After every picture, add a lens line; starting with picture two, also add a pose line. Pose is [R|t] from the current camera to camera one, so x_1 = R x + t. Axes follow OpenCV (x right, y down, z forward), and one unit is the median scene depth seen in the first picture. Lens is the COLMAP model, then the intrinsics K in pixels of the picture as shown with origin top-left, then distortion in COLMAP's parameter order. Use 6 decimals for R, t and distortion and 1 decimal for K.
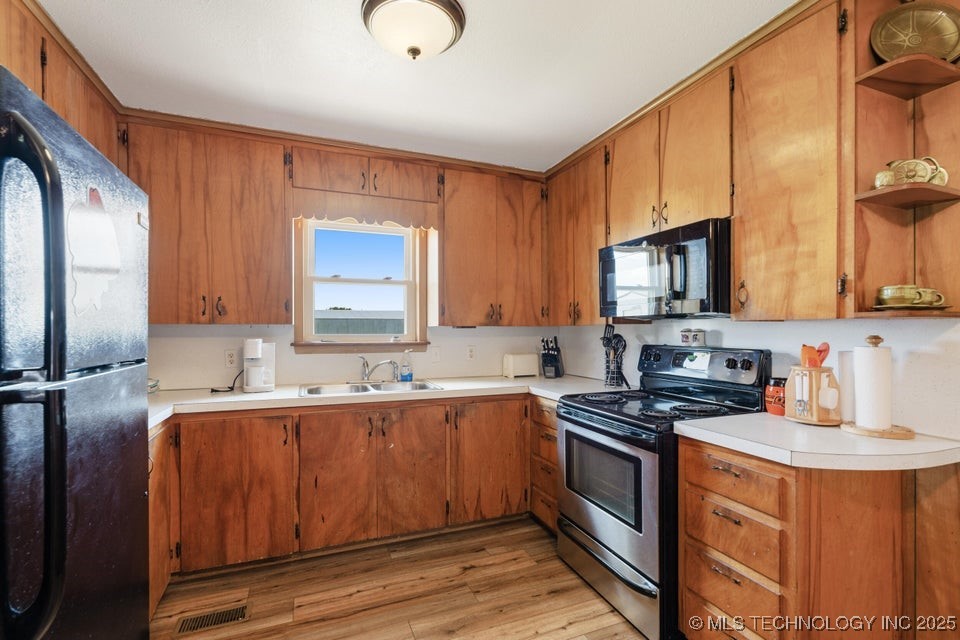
lens RADIAL K [[433.7, 0, 481.6], [0, 433.7, 331.2], [0, 0, 1]] dist [0.000465, 0.000282]
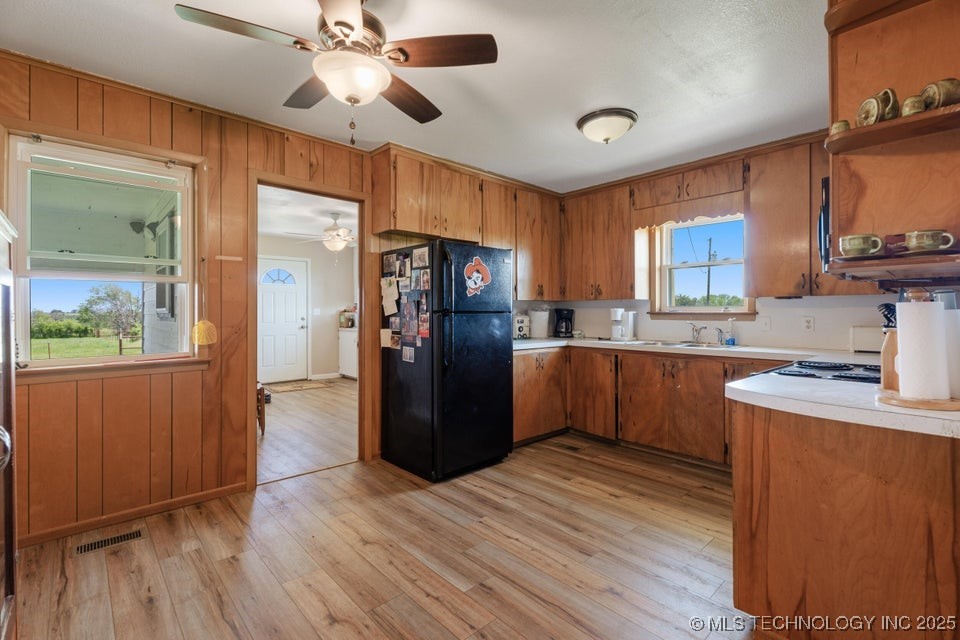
lens RADIAL K [[436.4, 0, 480.2], [0, 436.4, 310.3], [0, 0, 1]] dist [0.000996, 0.000224]
pose [[0.349276, -0.004268, -0.937010, 0.865578], [-0.002693, 0.999981, -0.005559, 0.035955], [0.937016, 0.004465, 0.349257, -0.060181]]
